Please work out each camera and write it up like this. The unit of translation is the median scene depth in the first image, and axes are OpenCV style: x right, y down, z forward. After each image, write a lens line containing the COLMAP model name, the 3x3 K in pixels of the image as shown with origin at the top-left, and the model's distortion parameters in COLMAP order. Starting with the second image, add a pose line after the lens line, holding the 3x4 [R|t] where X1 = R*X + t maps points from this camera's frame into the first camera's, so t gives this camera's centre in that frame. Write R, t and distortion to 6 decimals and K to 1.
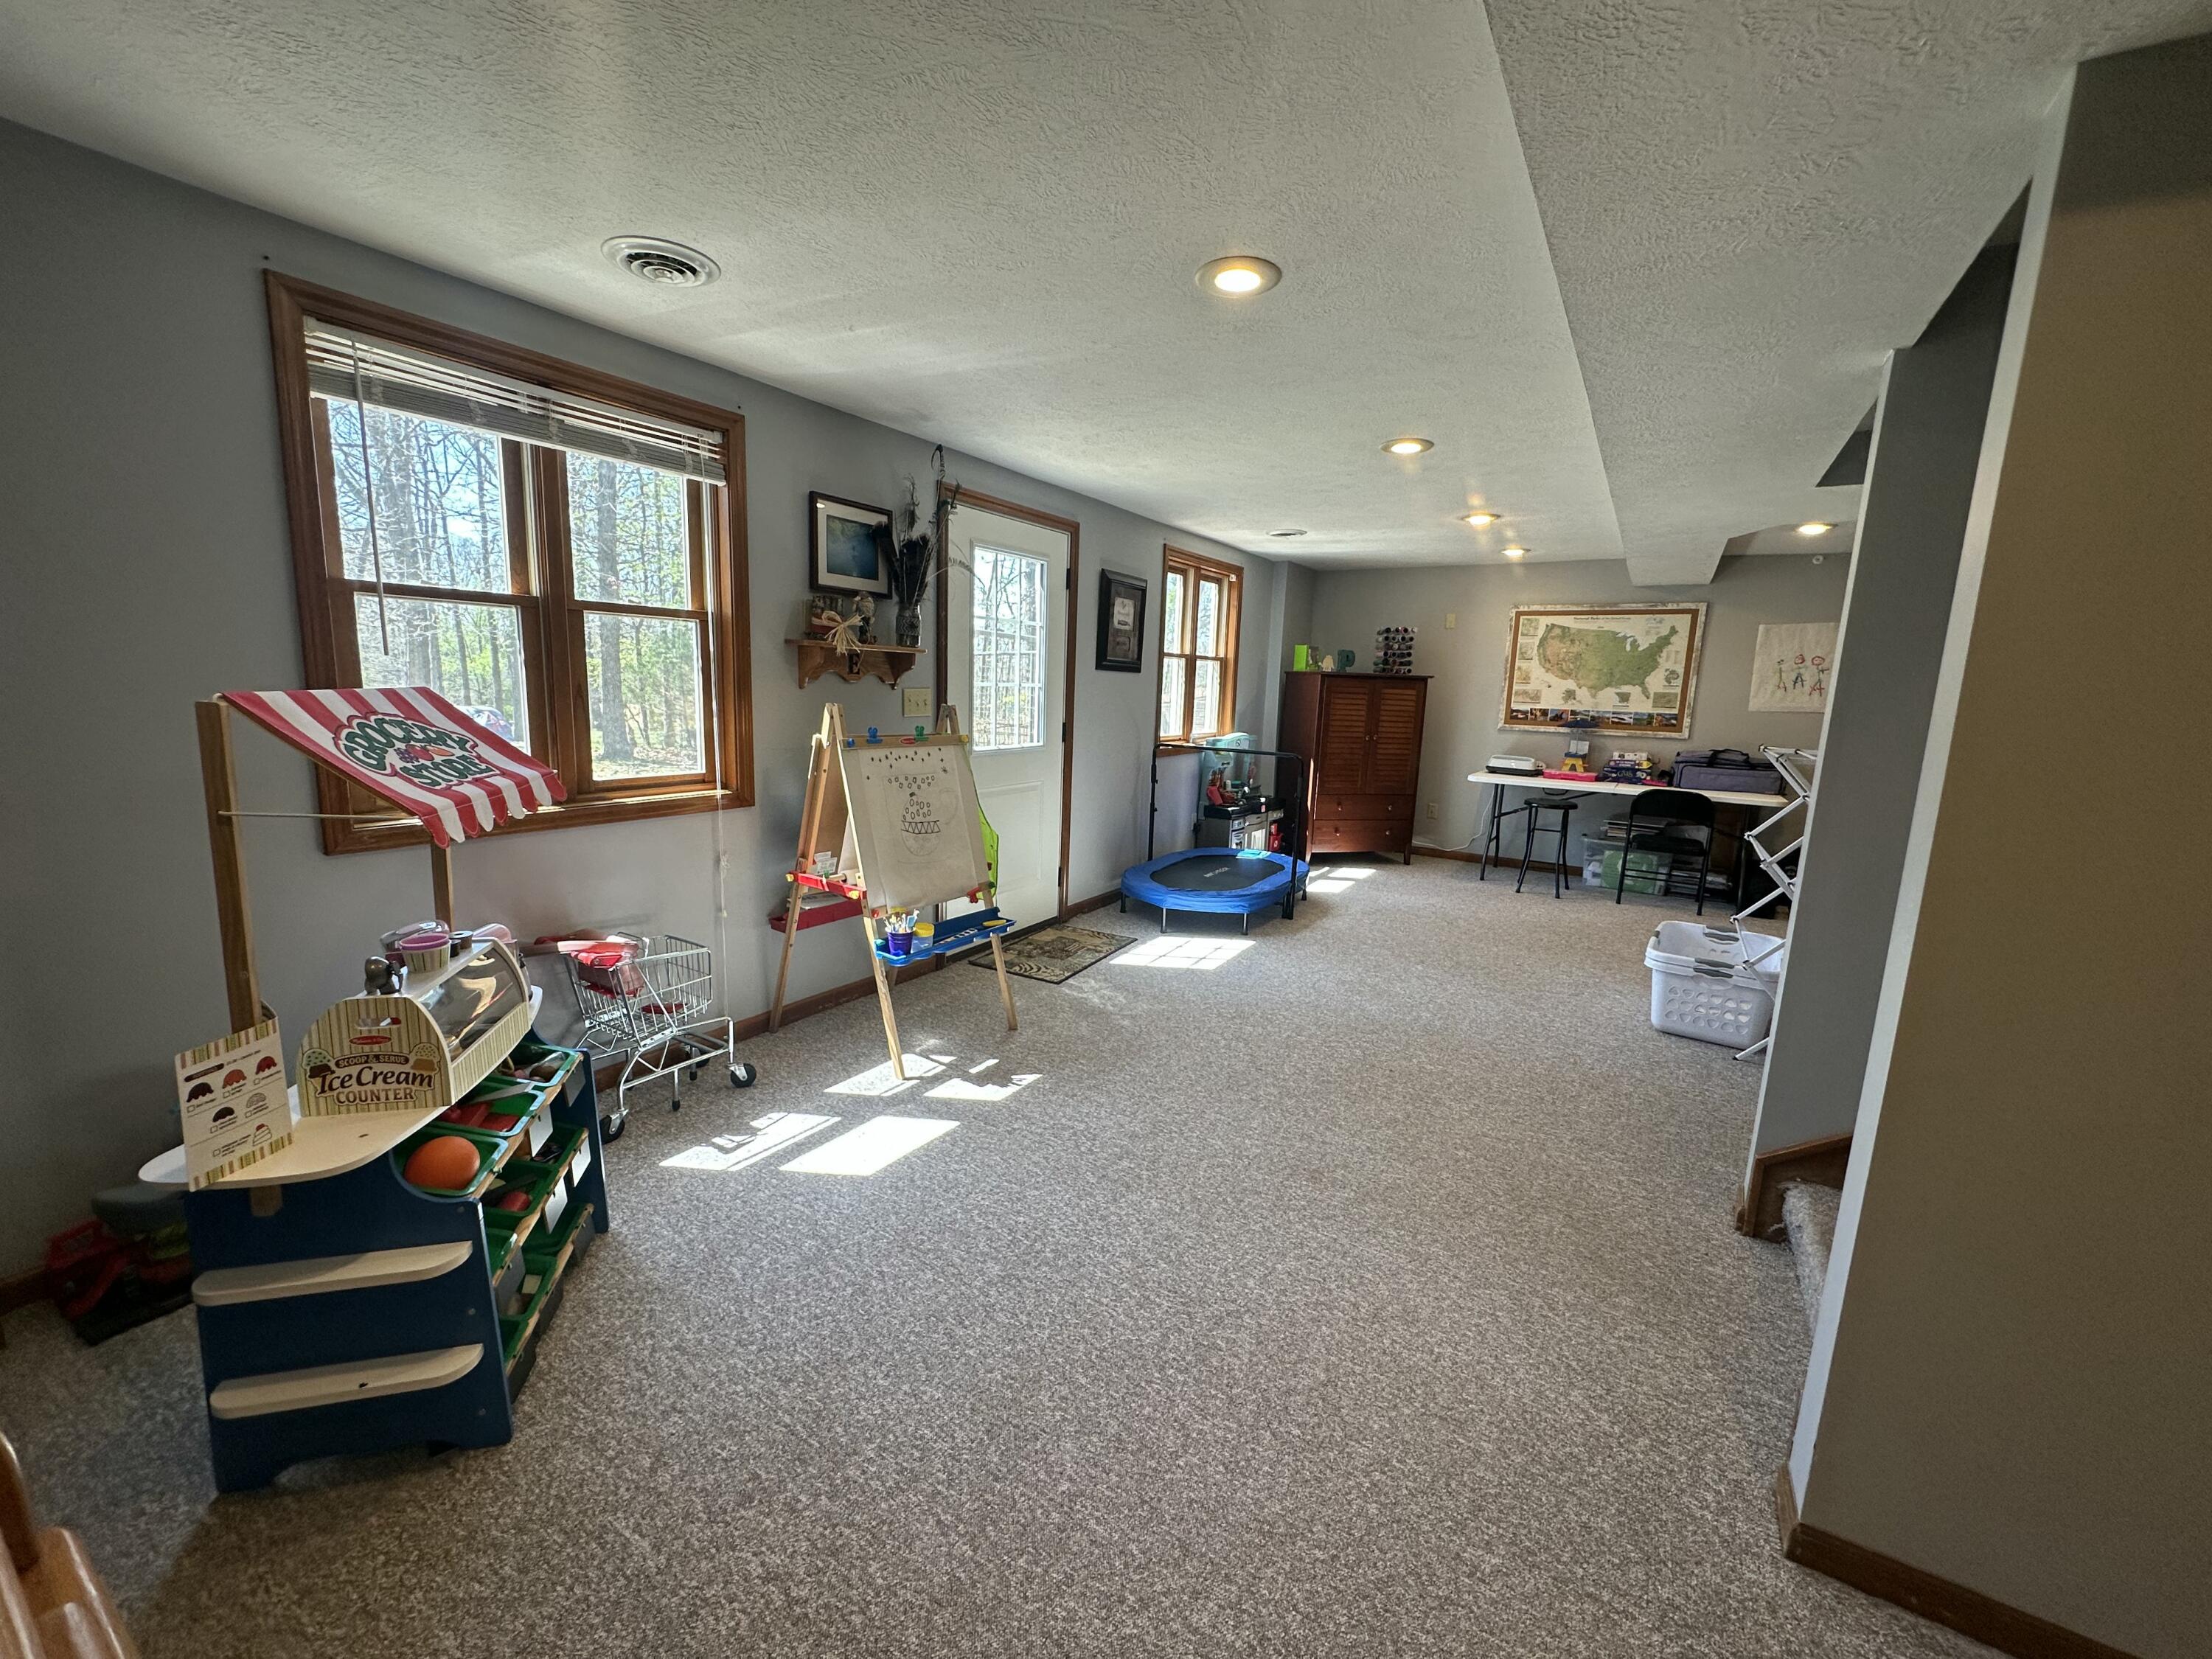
lens RADIAL K [[894.5, 0, 1106.0], [0, 894.5, 829.5], [0, 0, 1]] dist [-0.000187, -0.000081]
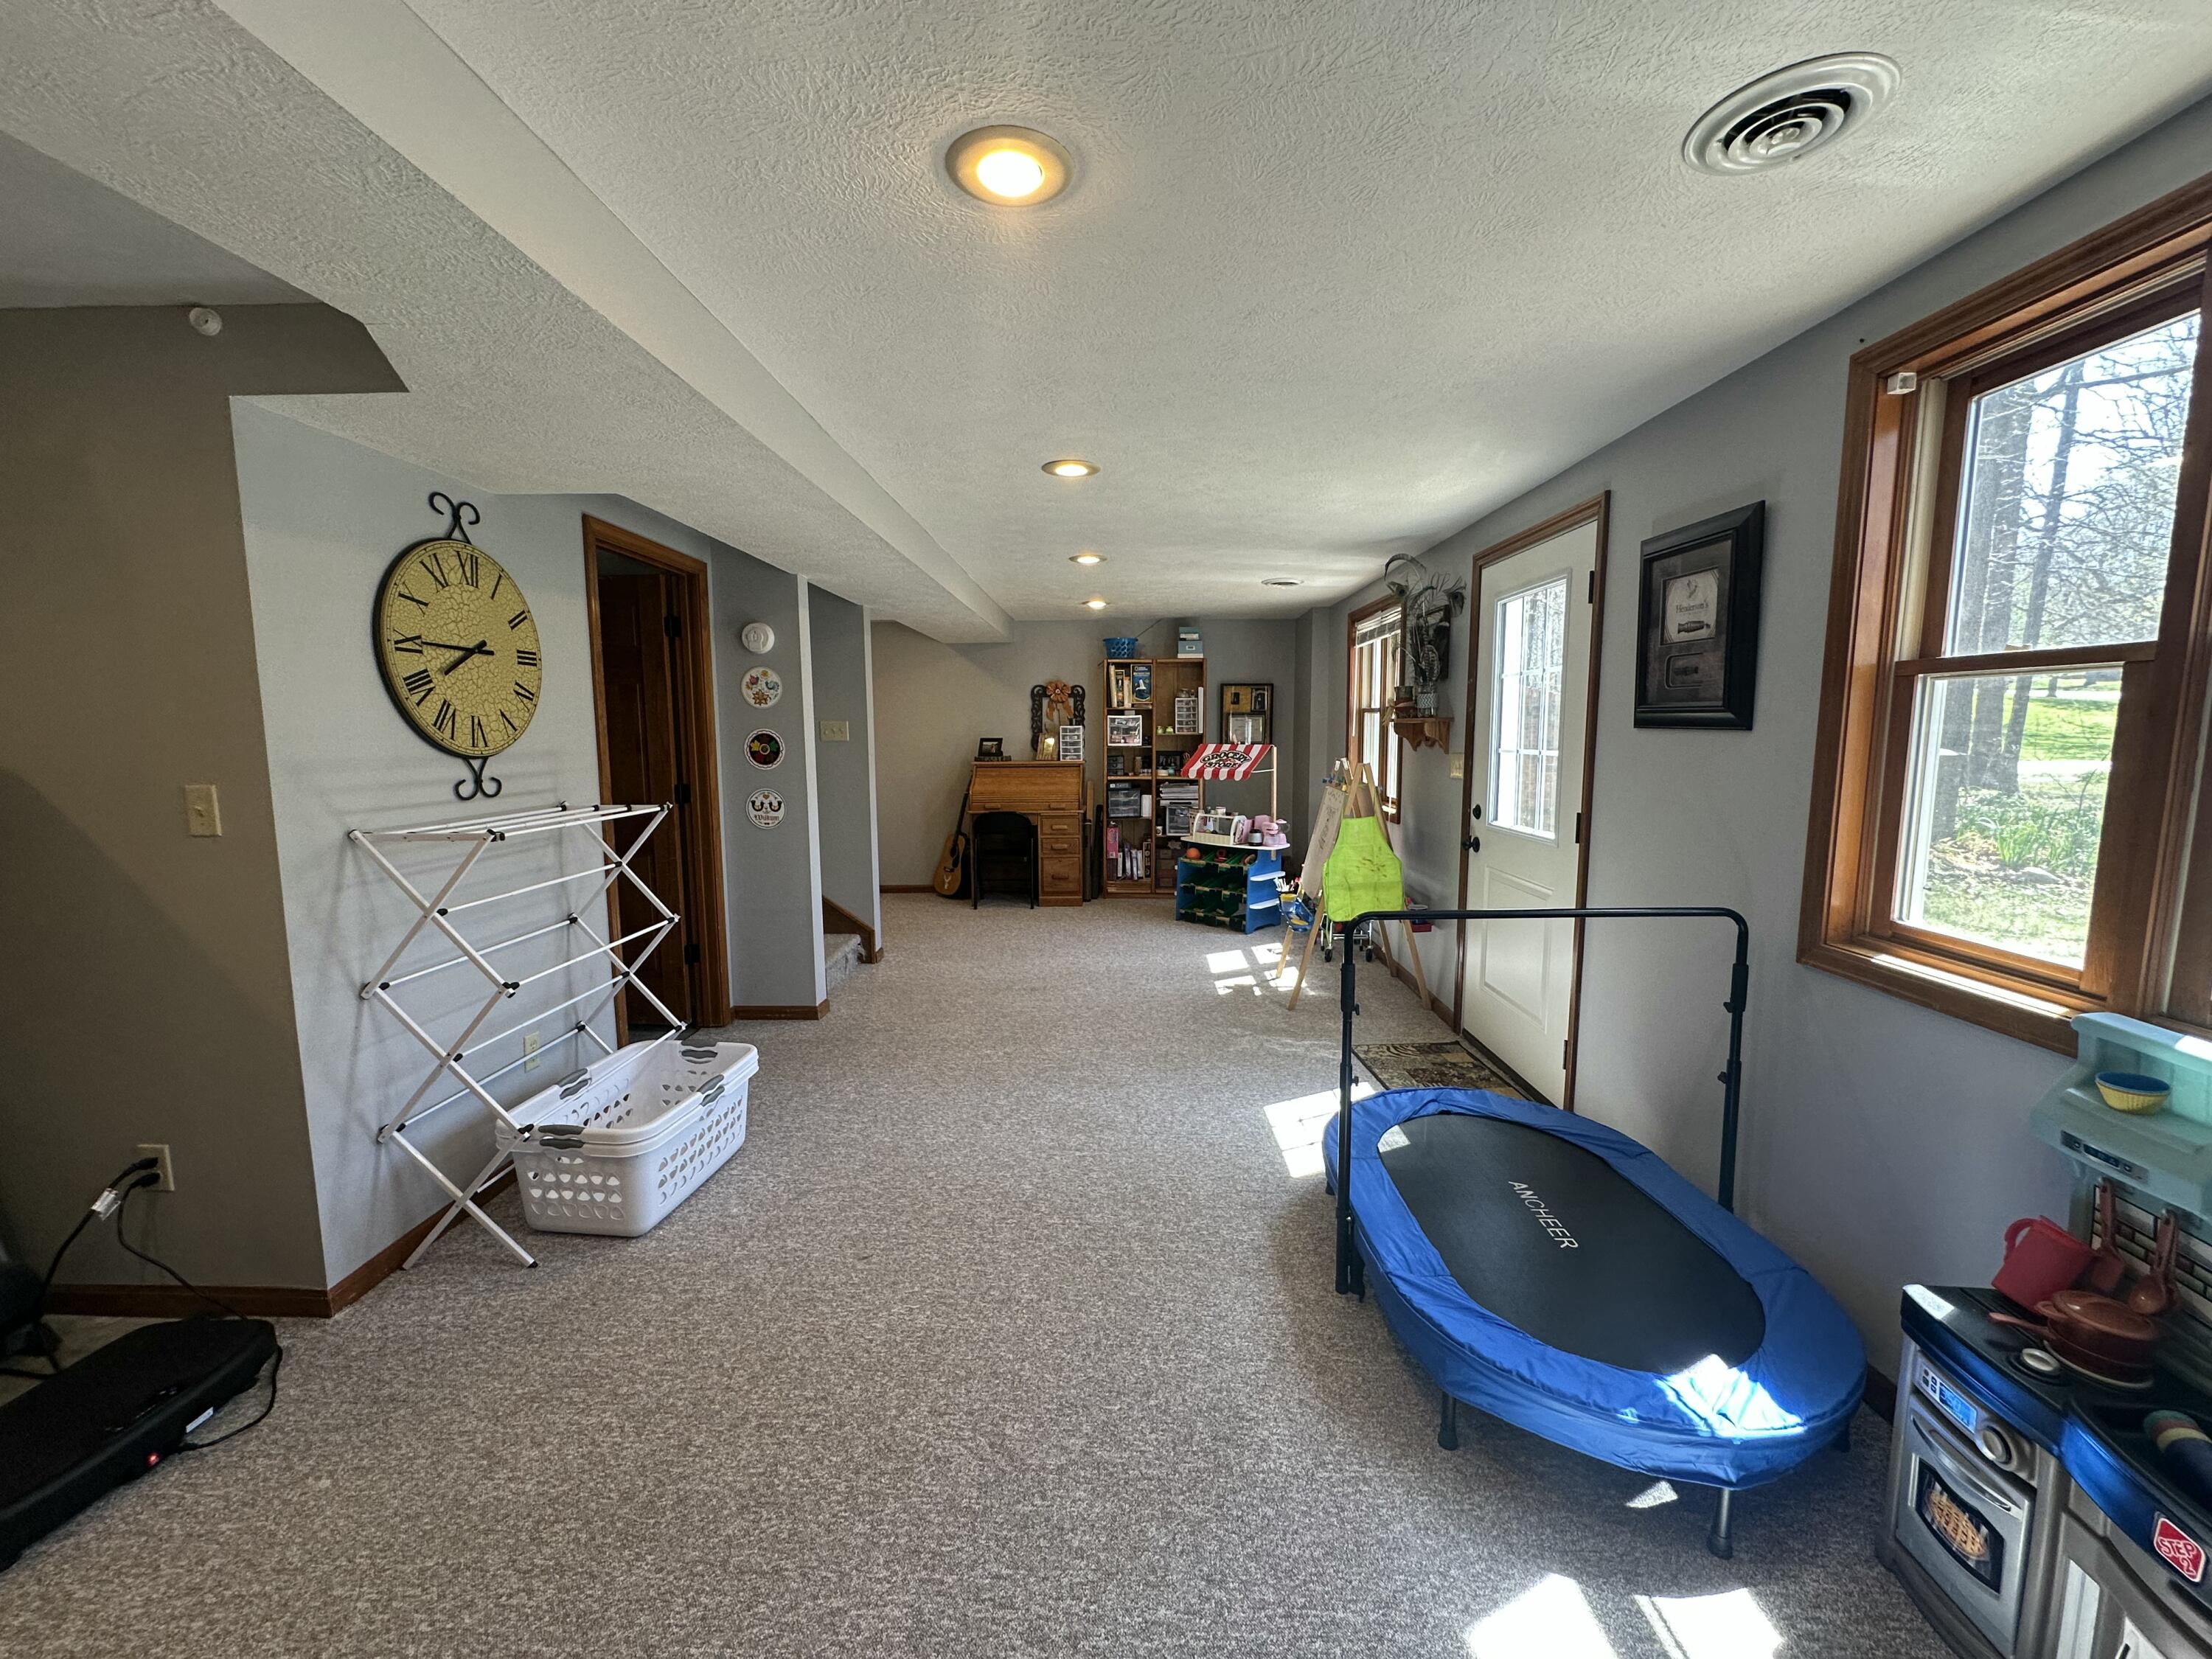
lens RADIAL K [[894.5, 0, 1106.0], [0, 894.5, 829.5], [0, 0, 1]] dist [-0.000187, -0.000081]
pose [[-0.858665, 0.028390, -0.511750, 0.592939], [-0.109651, 0.965172, 0.237529, -0.232761], [0.500670, 0.260072, -0.825647, 1.421086]]
